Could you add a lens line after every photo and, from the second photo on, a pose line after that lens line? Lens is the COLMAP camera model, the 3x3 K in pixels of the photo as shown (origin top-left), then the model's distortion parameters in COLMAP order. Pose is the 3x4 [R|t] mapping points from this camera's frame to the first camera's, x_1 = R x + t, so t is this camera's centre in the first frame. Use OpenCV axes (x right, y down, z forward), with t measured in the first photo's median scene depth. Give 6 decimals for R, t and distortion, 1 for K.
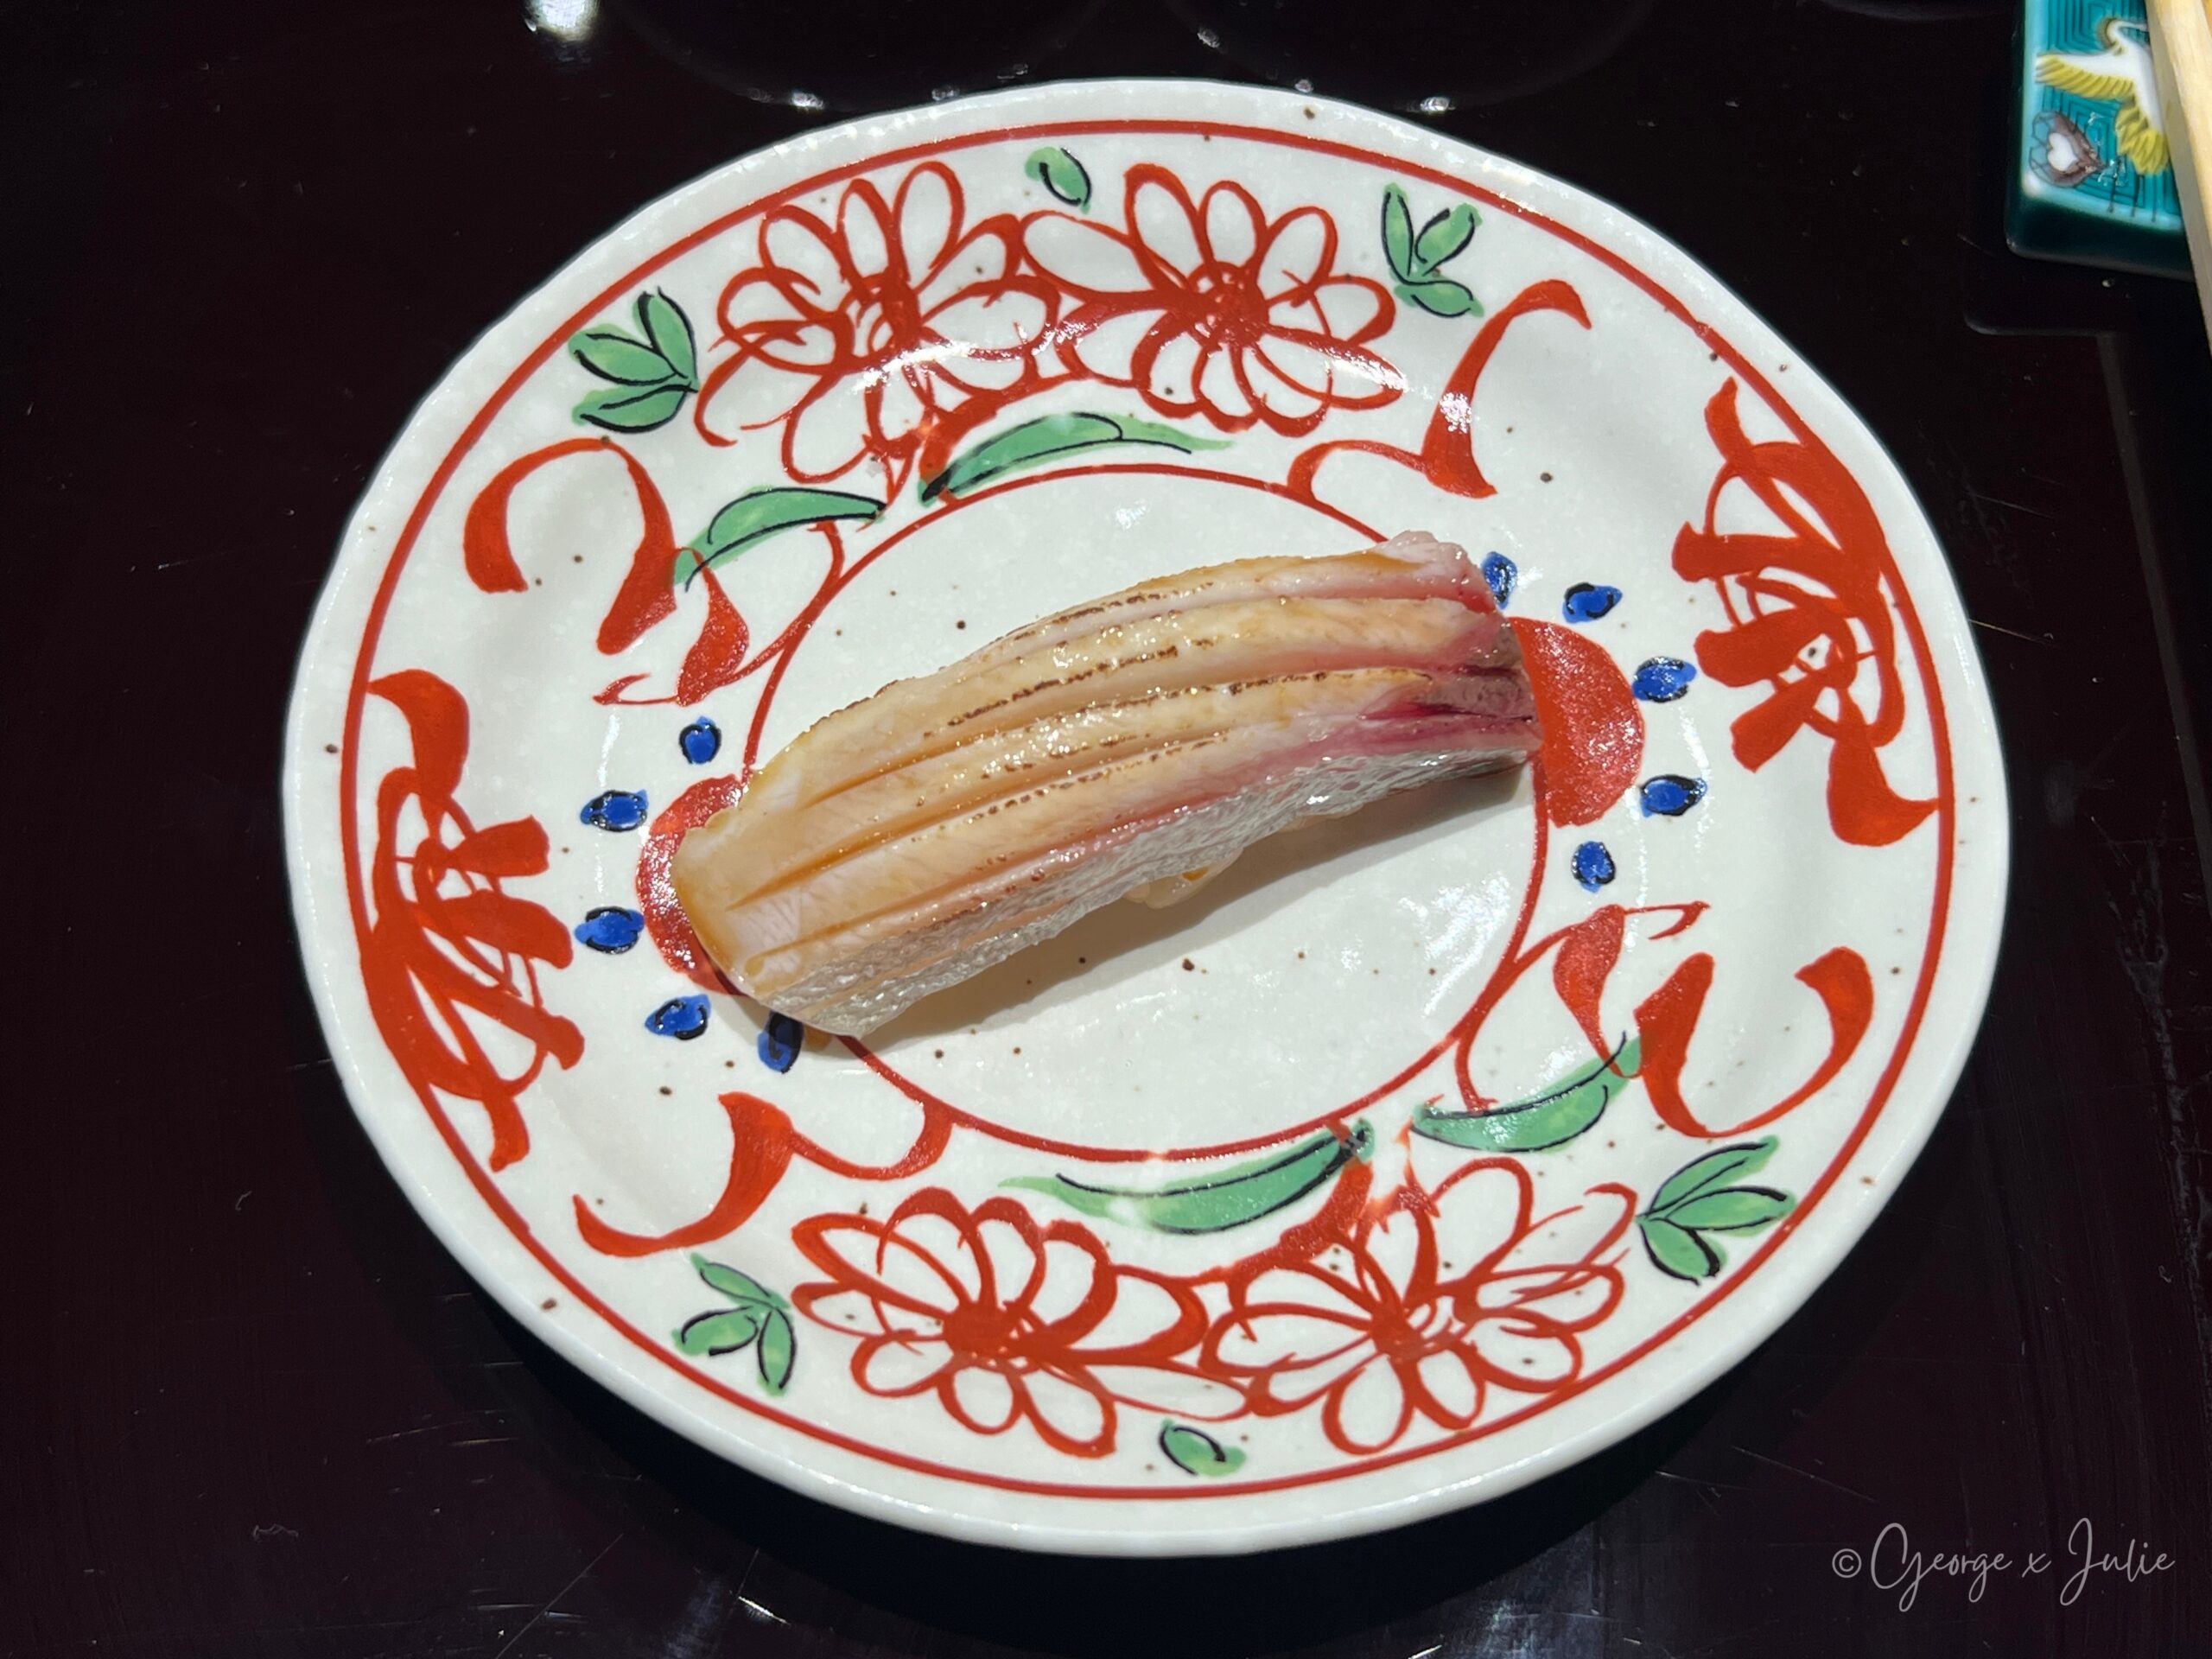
lens RADIAL K [[2817.2, 0, 1101.9], [0, 2817.2, 825.1], [0, 0, 1]] dist [0.100221, 0.000000]
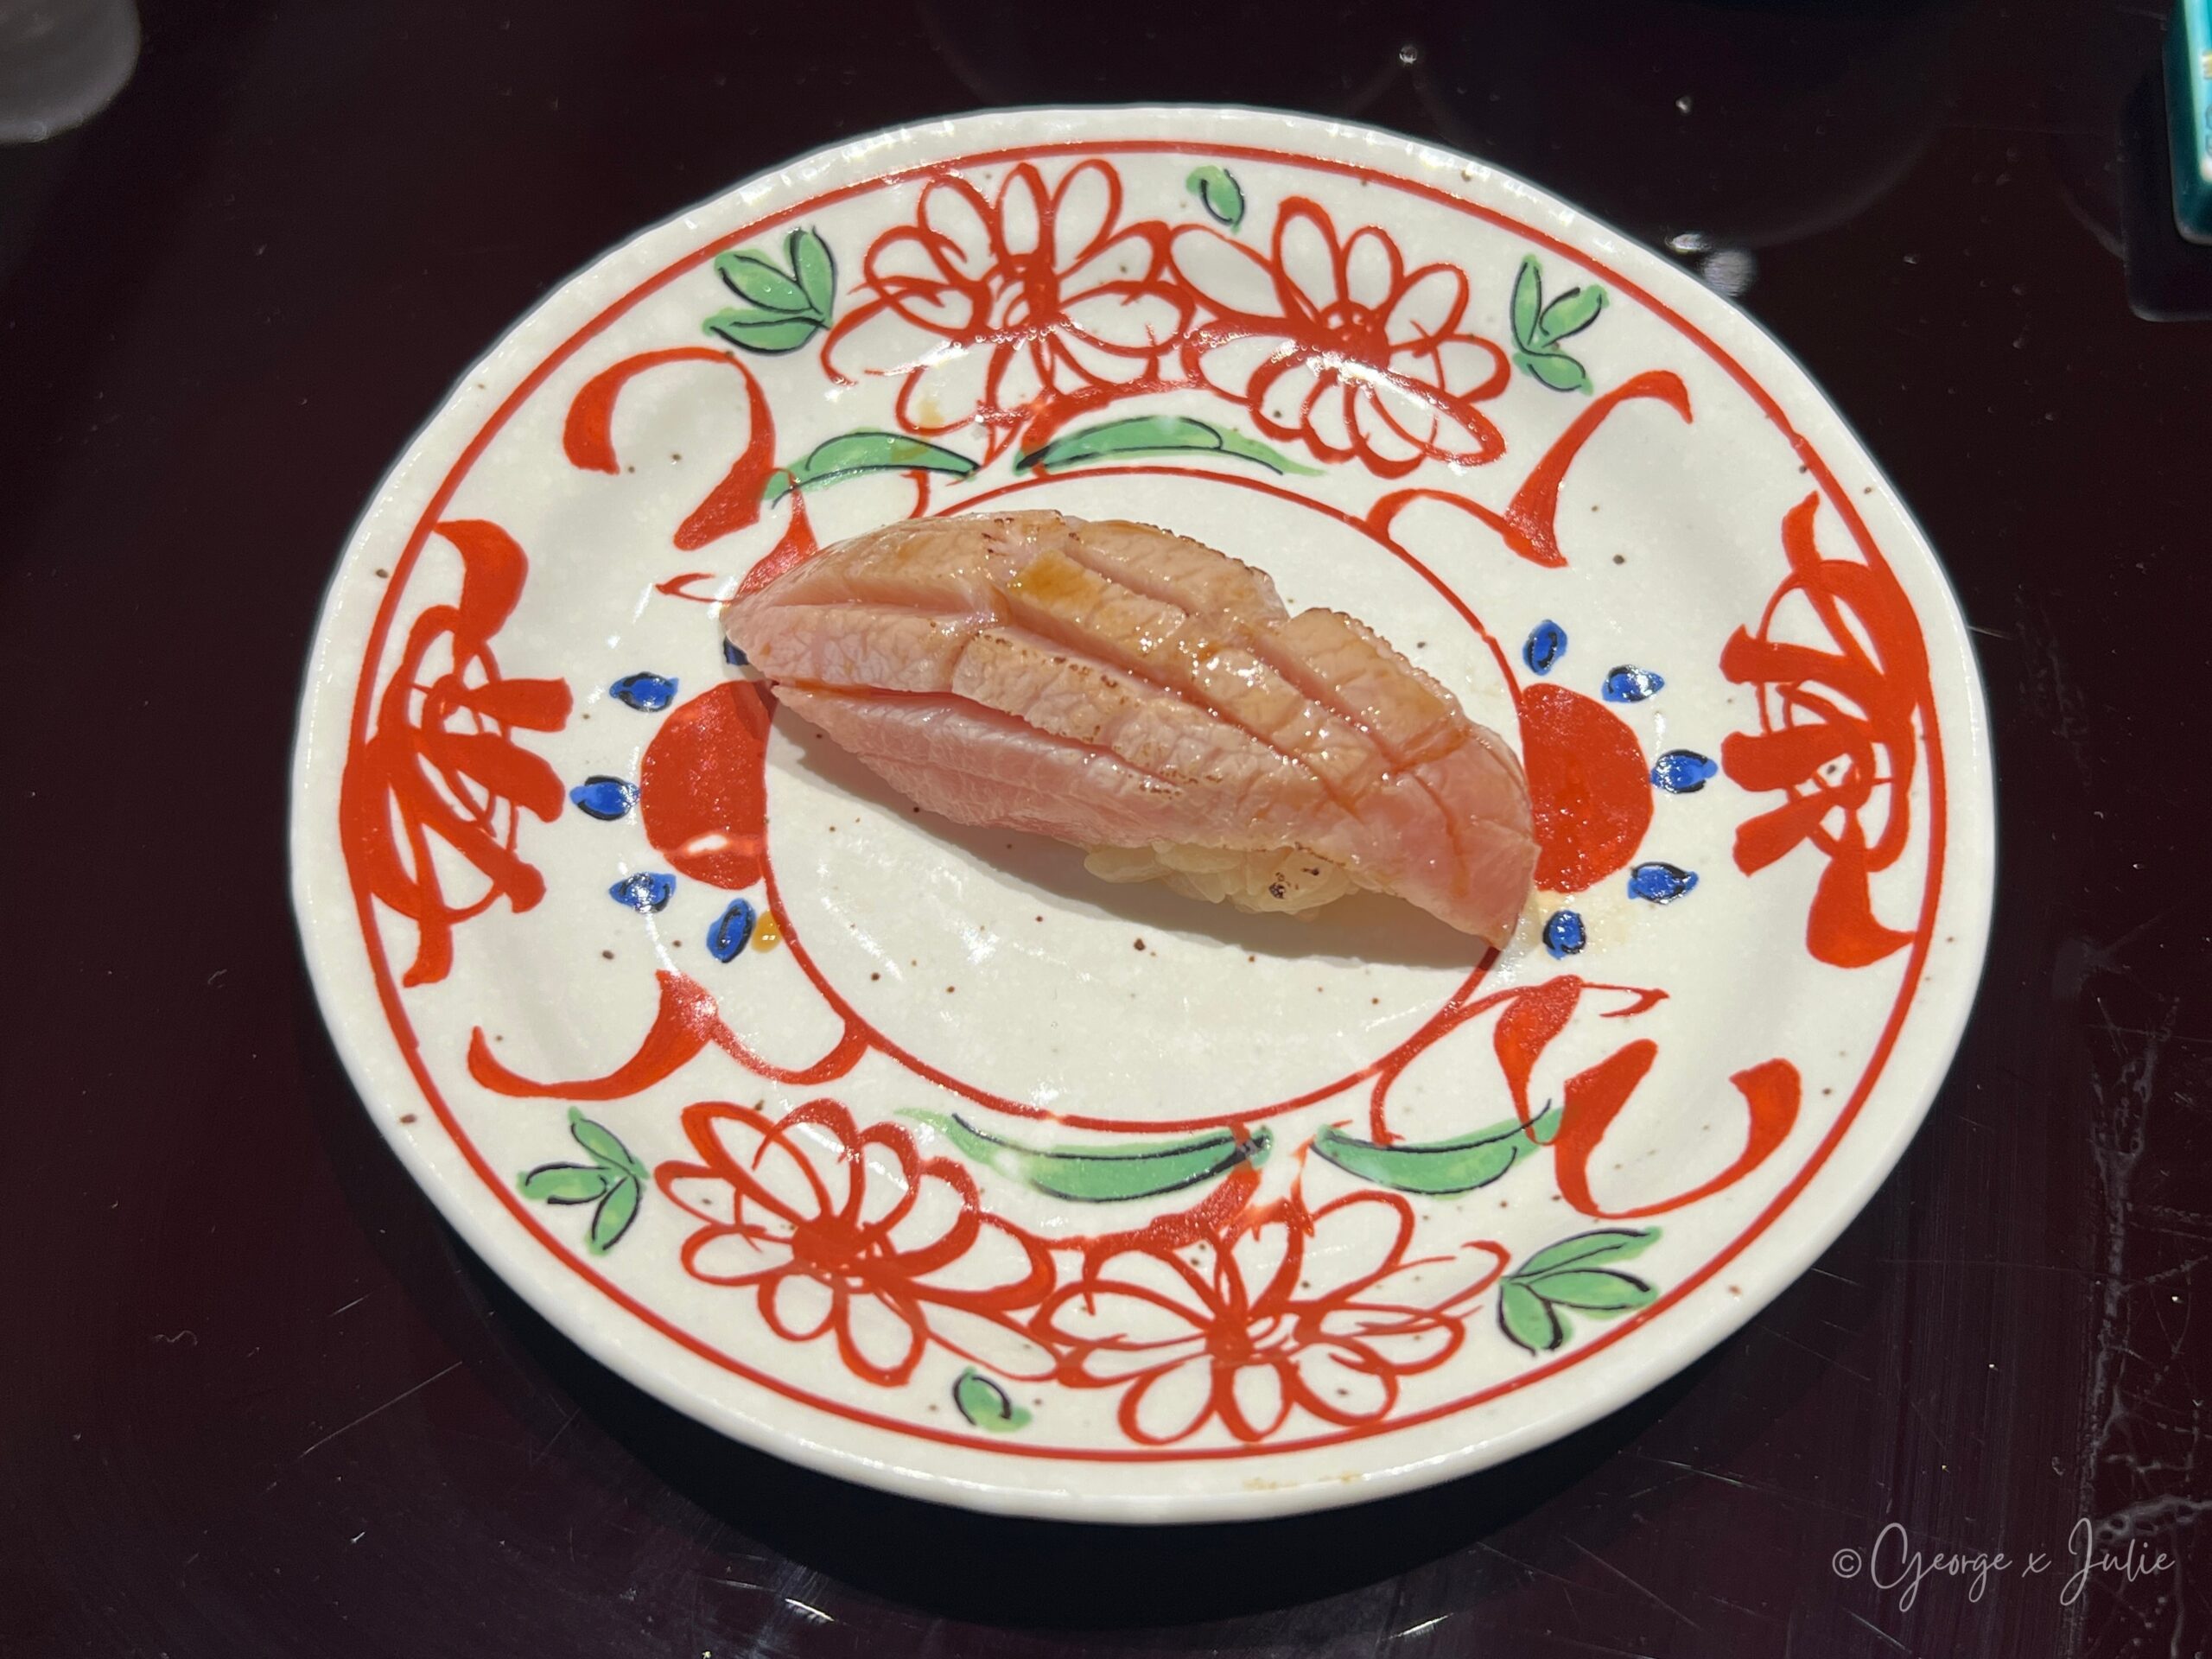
lens RADIAL K [[2437.7, 0, 1146.8], [0, 2437.7, 836.9], [0, 0, 1]] dist [0.068403, 0.000000]
pose [[0.971971, 0.199239, -0.124804, 0.125833], [-0.203611, 0.978777, -0.023186, 0.029399], [0.117536, 0.047947, 0.991910, 0.122574]]
